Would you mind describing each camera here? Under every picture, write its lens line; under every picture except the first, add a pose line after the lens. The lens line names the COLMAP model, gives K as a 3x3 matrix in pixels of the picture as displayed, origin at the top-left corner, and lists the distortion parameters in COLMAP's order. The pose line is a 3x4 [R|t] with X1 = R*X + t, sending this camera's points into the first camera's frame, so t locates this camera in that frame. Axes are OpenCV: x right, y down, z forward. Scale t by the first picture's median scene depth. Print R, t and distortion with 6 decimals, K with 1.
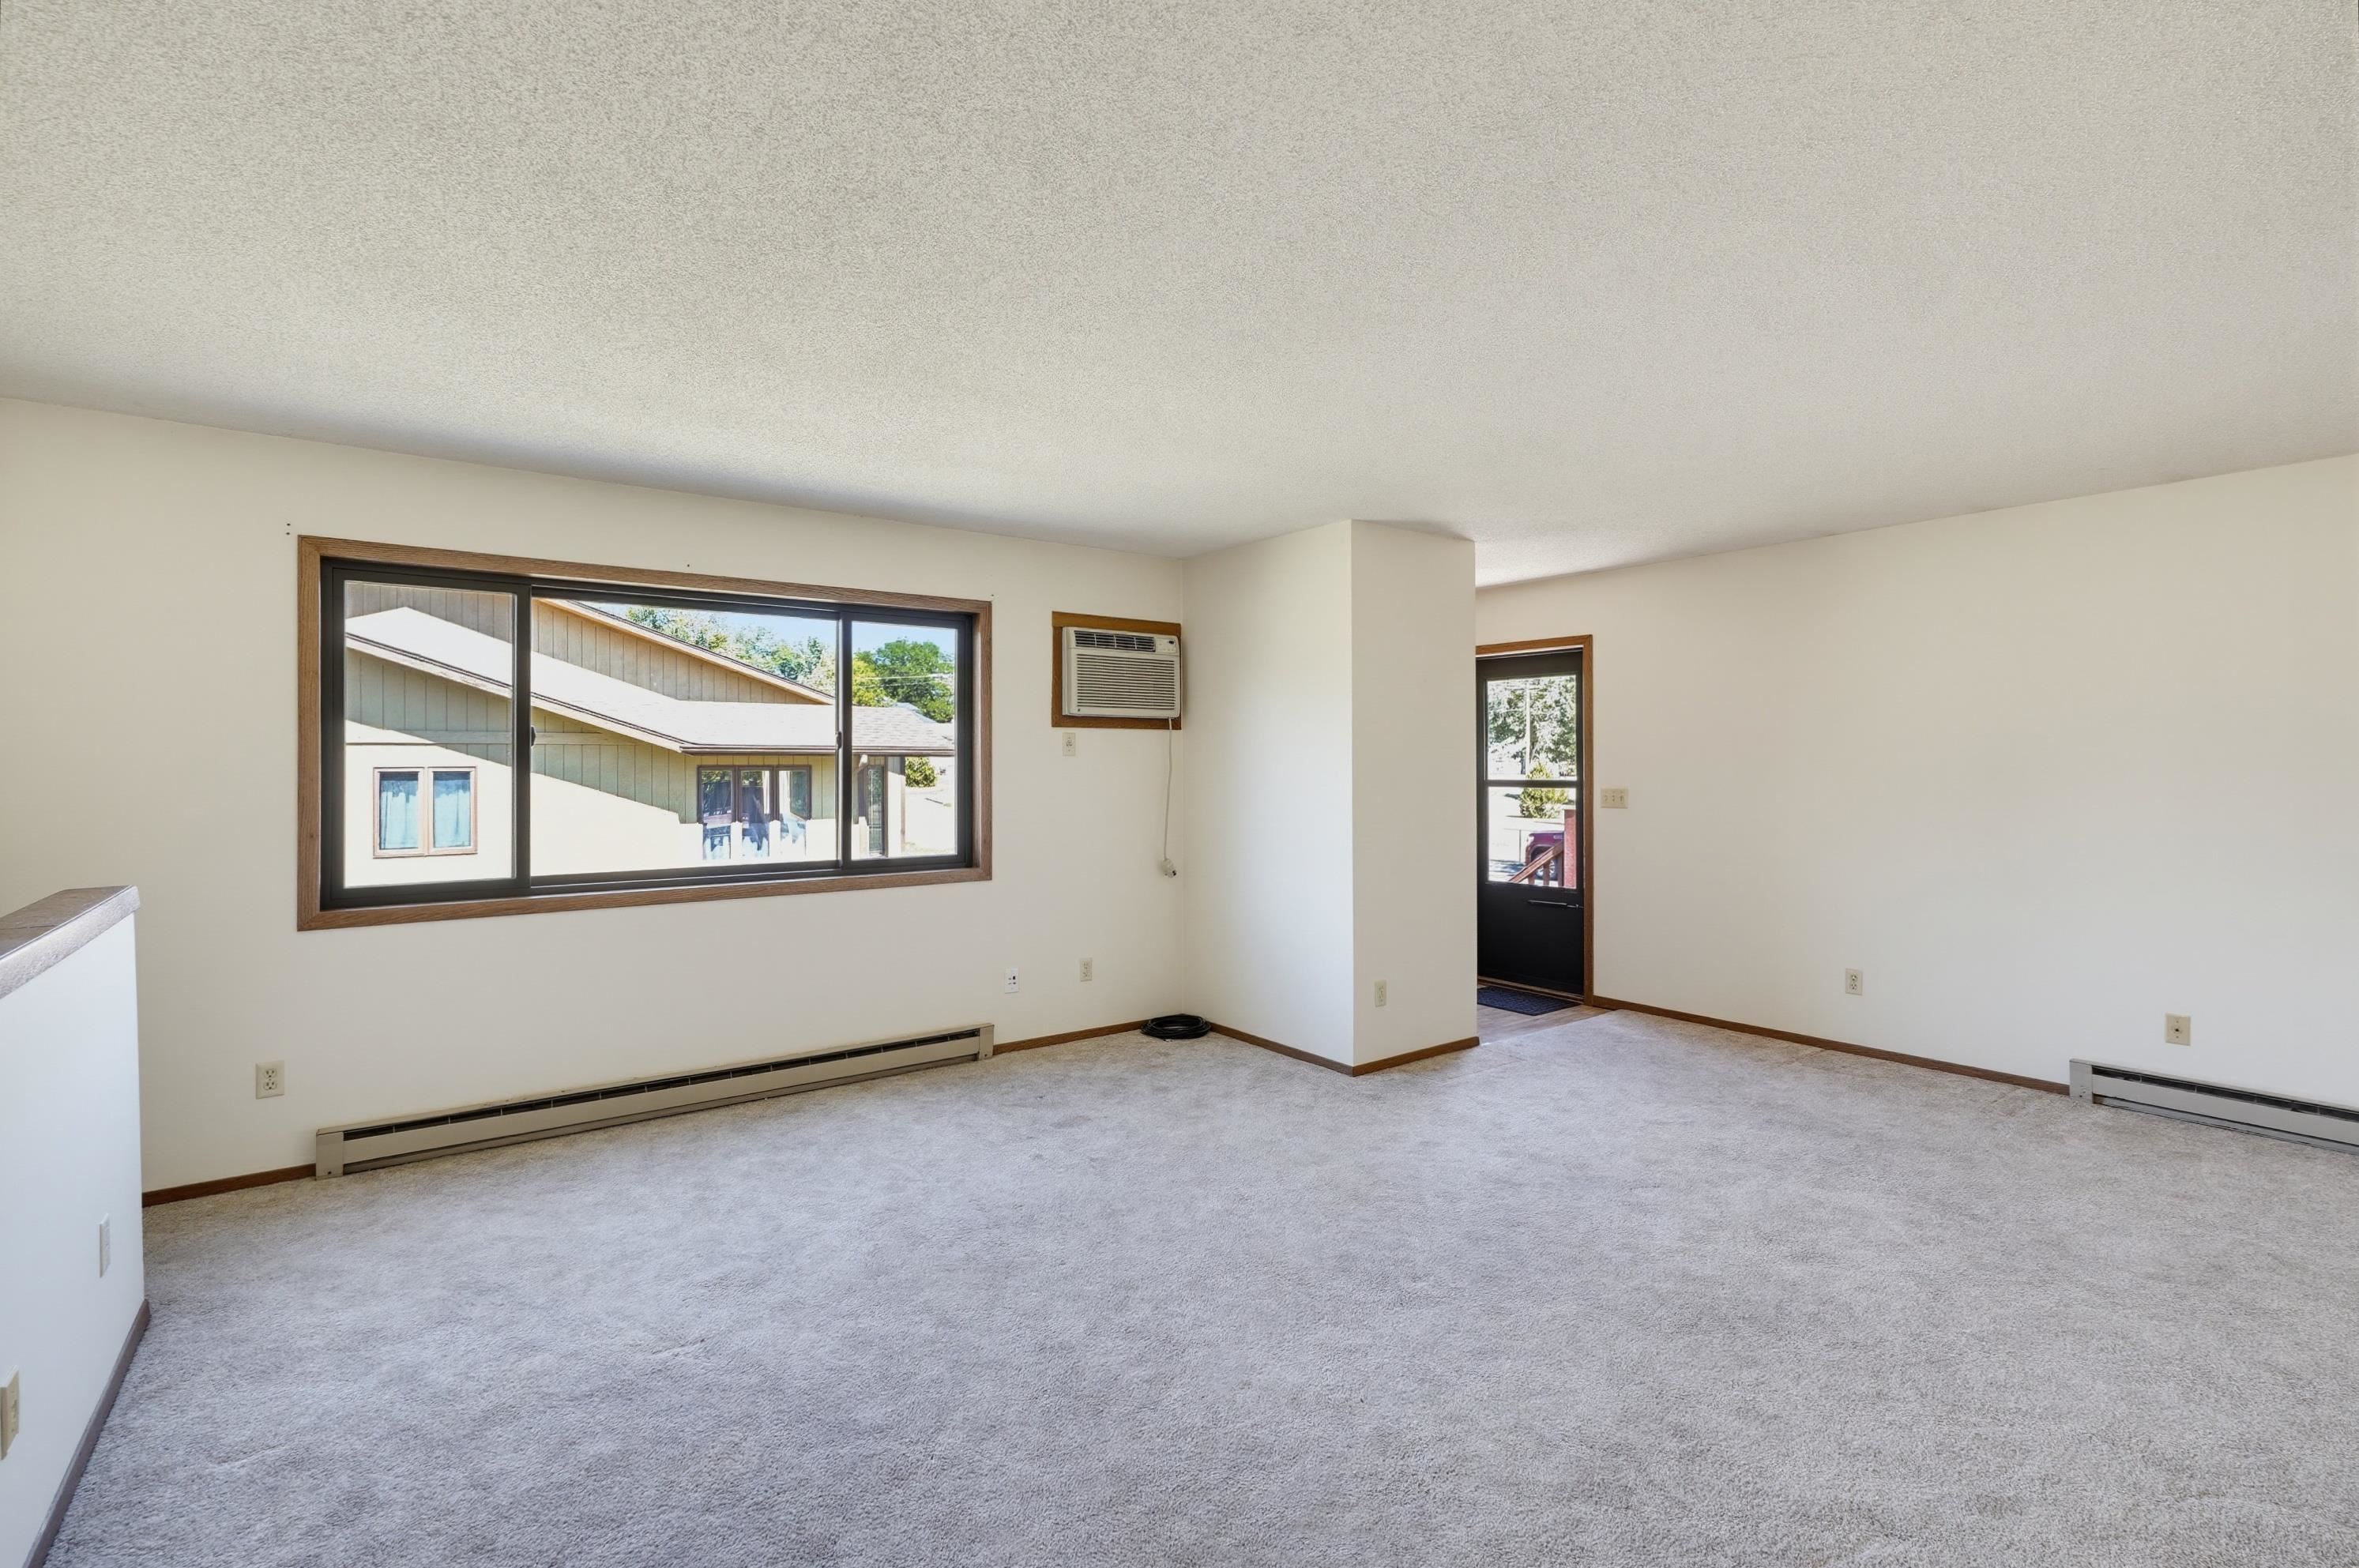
lens RADIAL K [[1080.8, 0, 1146.6], [0, 1080.8, 758.8], [0, 0, 1]] dist [-0.005373, 0.000106]
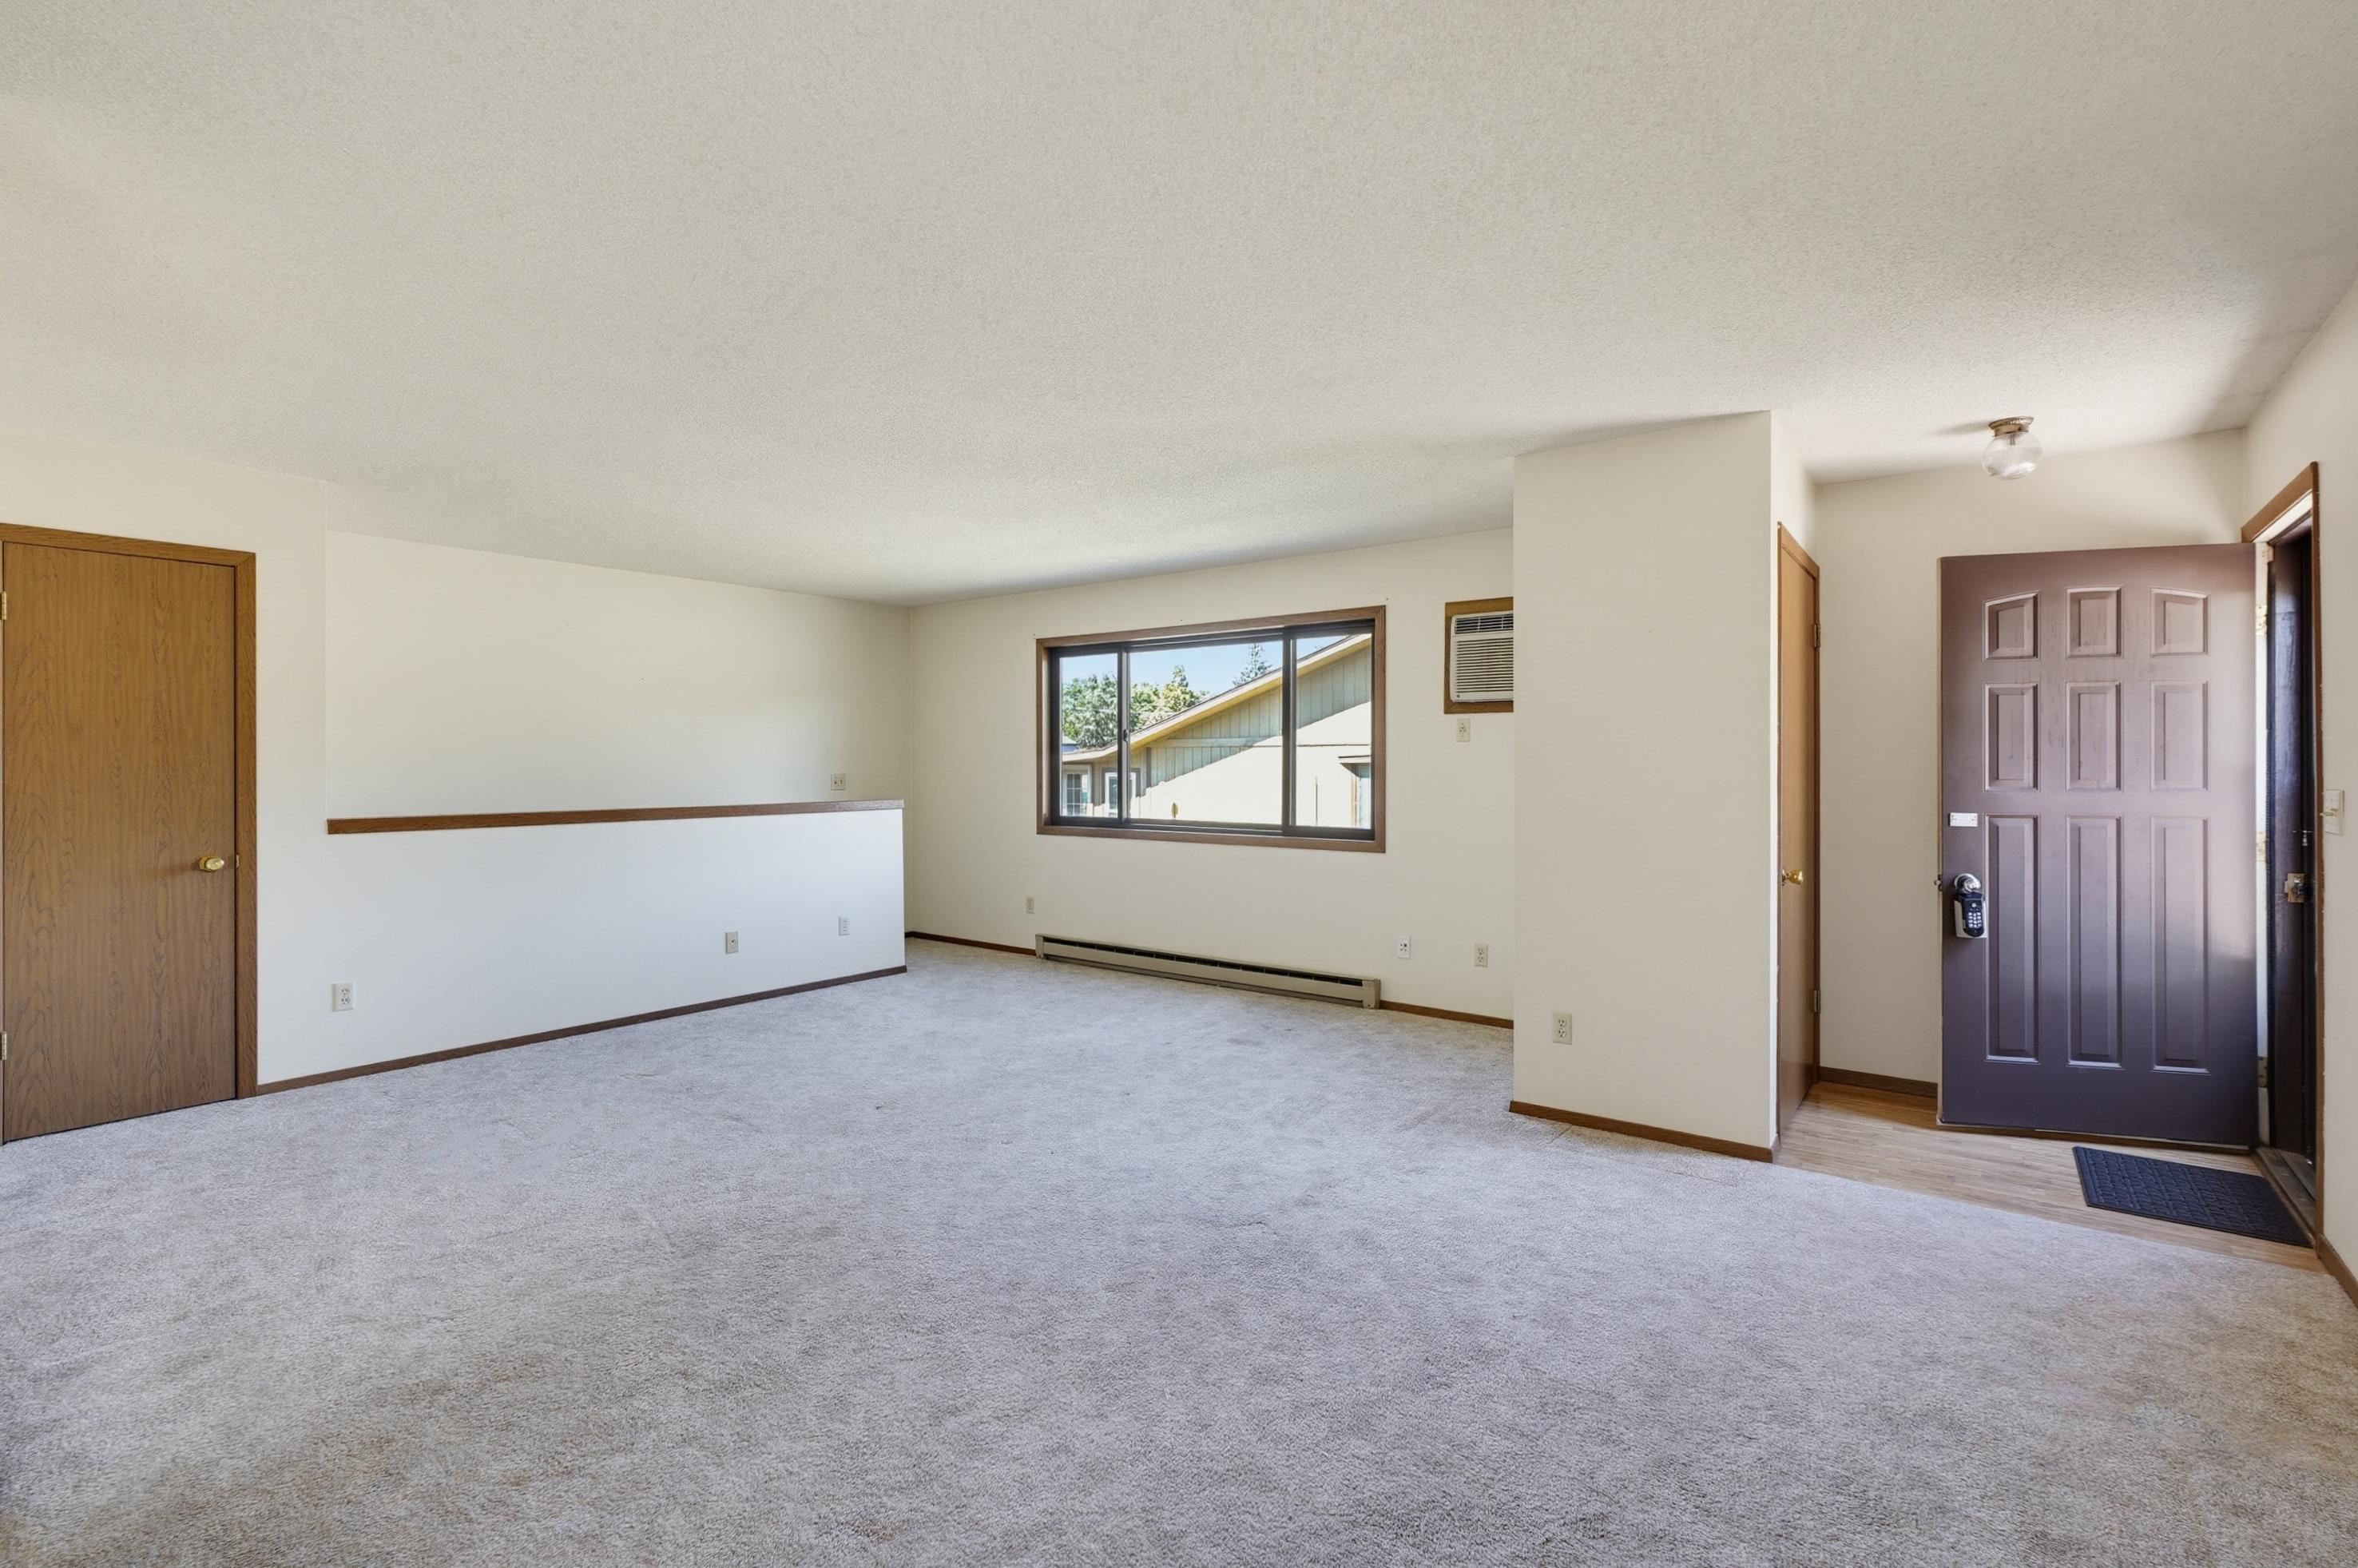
lens RADIAL K [[1080.4, 0, 1146.2], [0, 1080.4, 758.8], [0, 0, 1]] dist [-0.005373, 0.000106]
pose [[0.266975, -0.000993, -0.963703, 0.883842], [0.002824, 0.999996, -0.000248, 0.013819], [0.963699, -0.002656, 0.266977, 0.467171]]
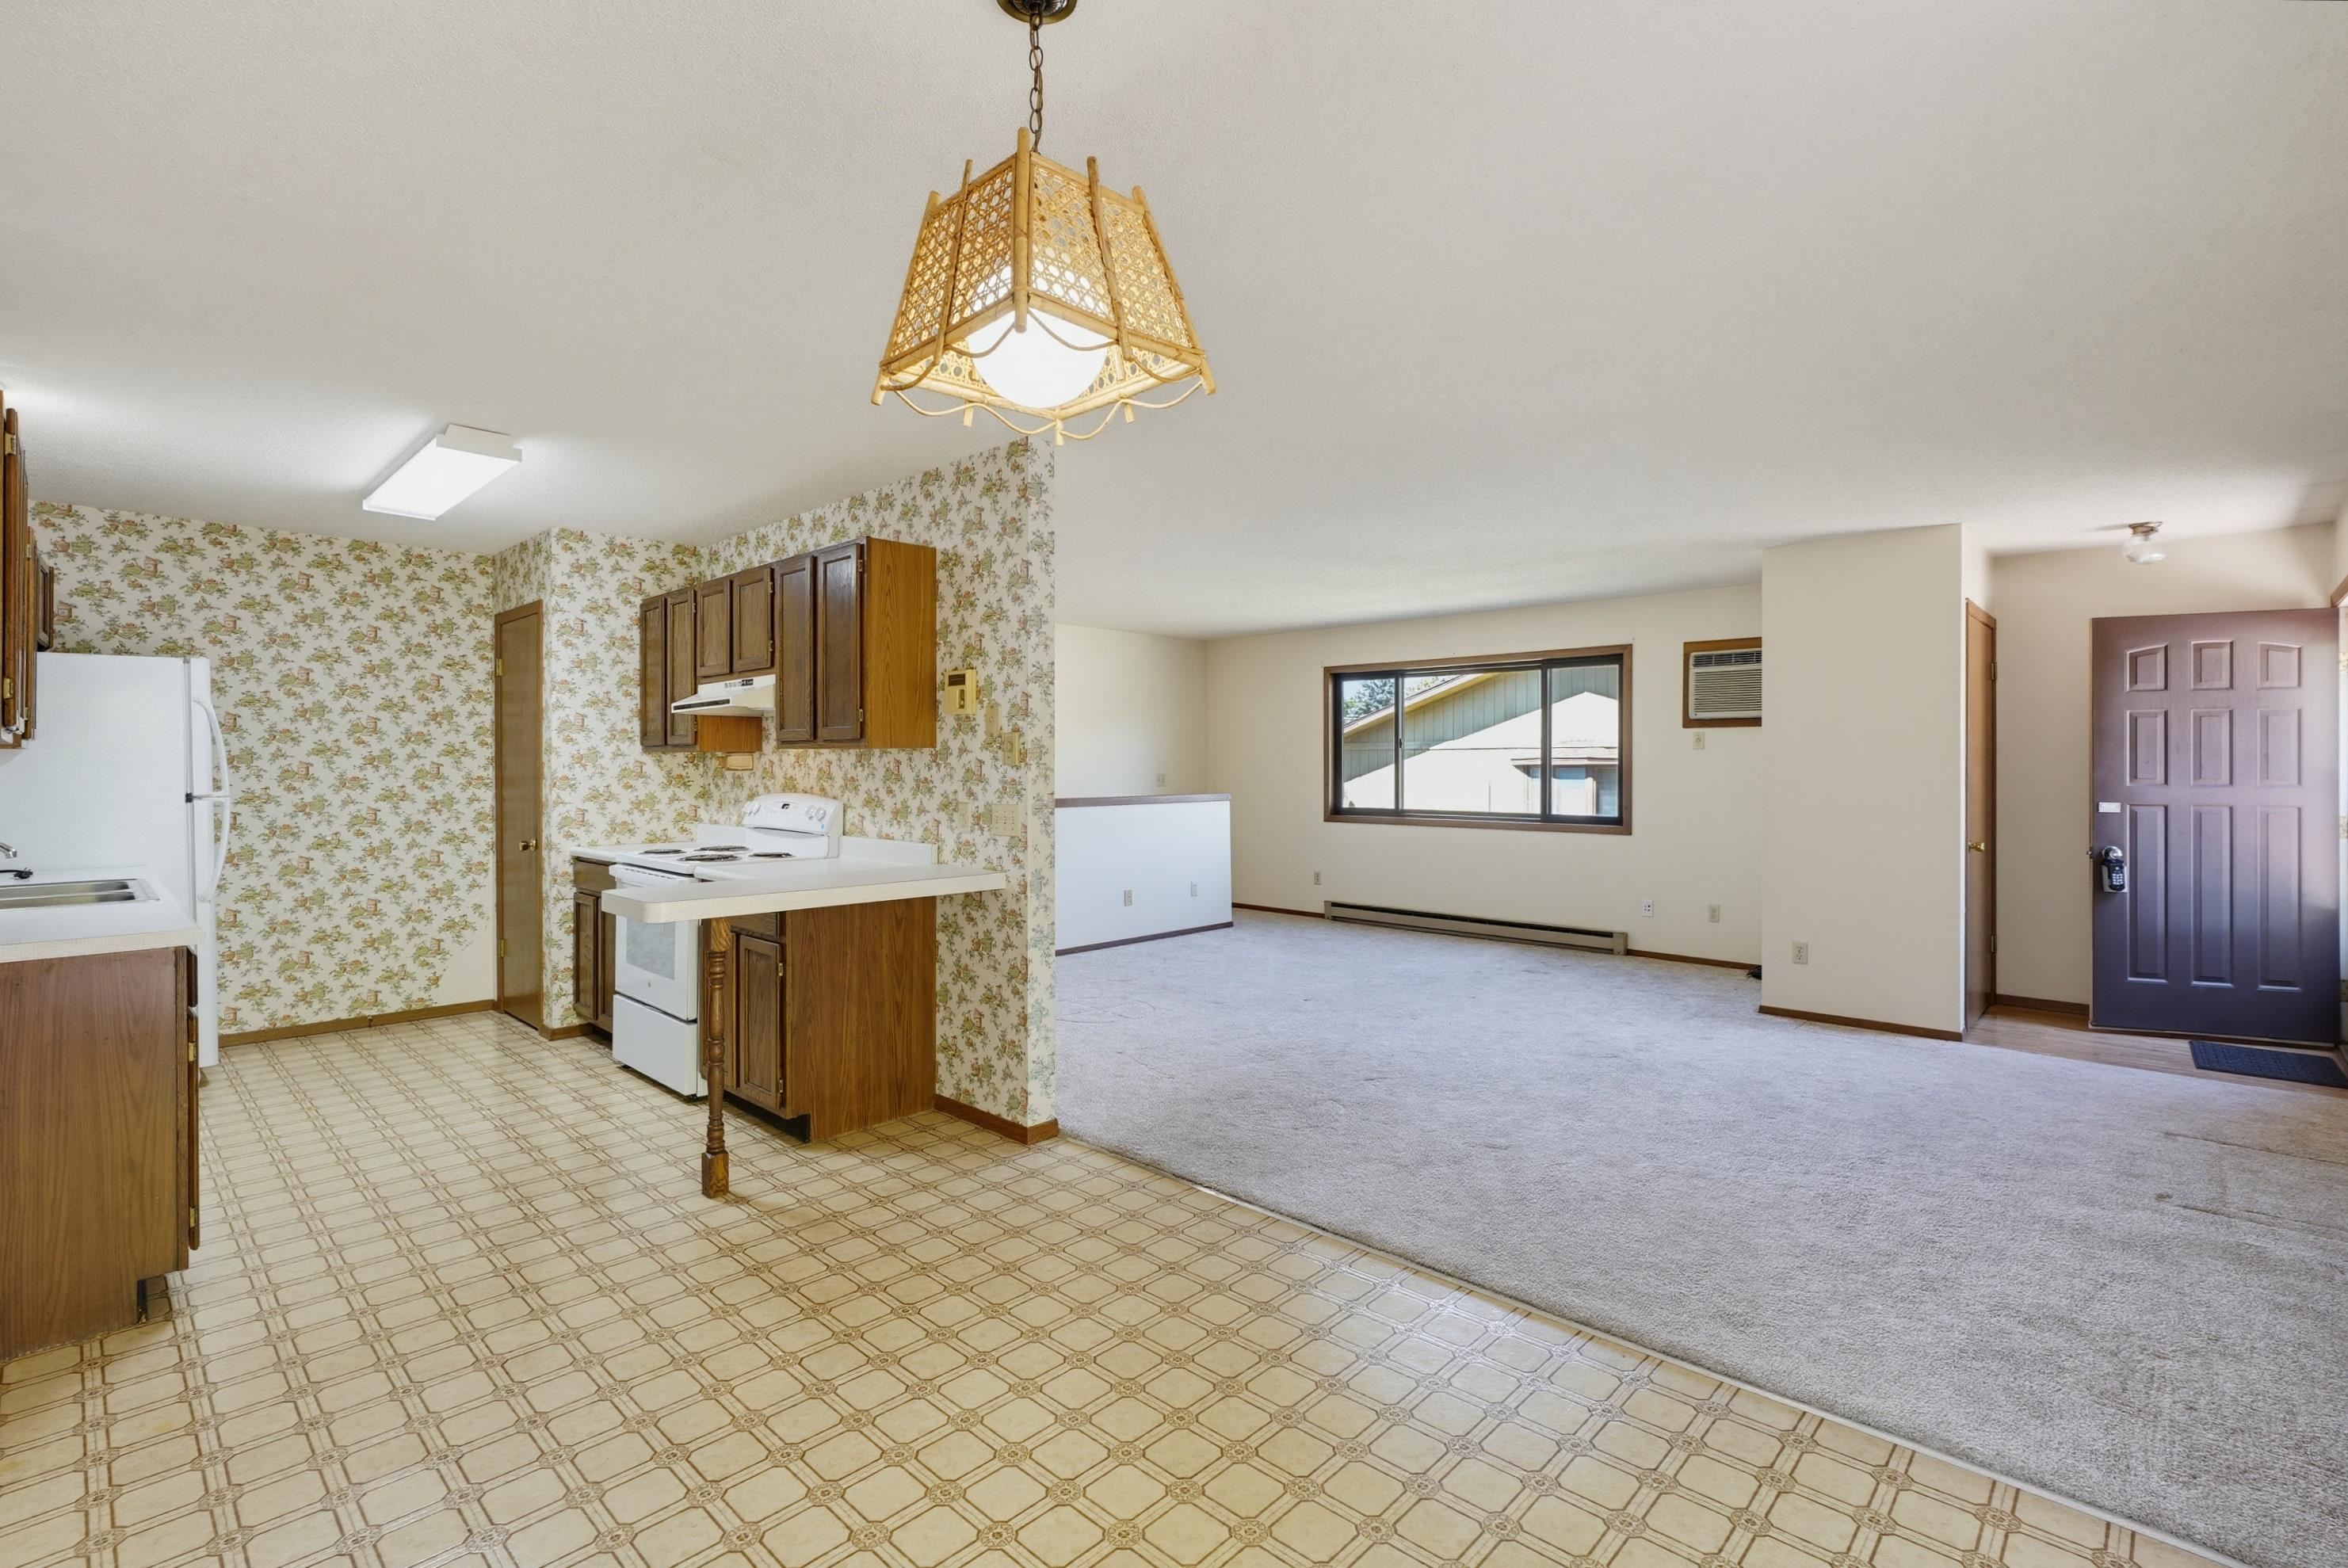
lens RADIAL K [[1071.9, 0, 1150.2], [0, 1071.9, 762.3], [0, 0, 1]] dist [-0.001534, 0.001412]
pose [[0.163672, 0.001070, -0.986514, 1.187400], [0.002775, 0.999995, 0.001546, 0.009991], [0.986511, -0.002991, 0.163668, 0.127020]]
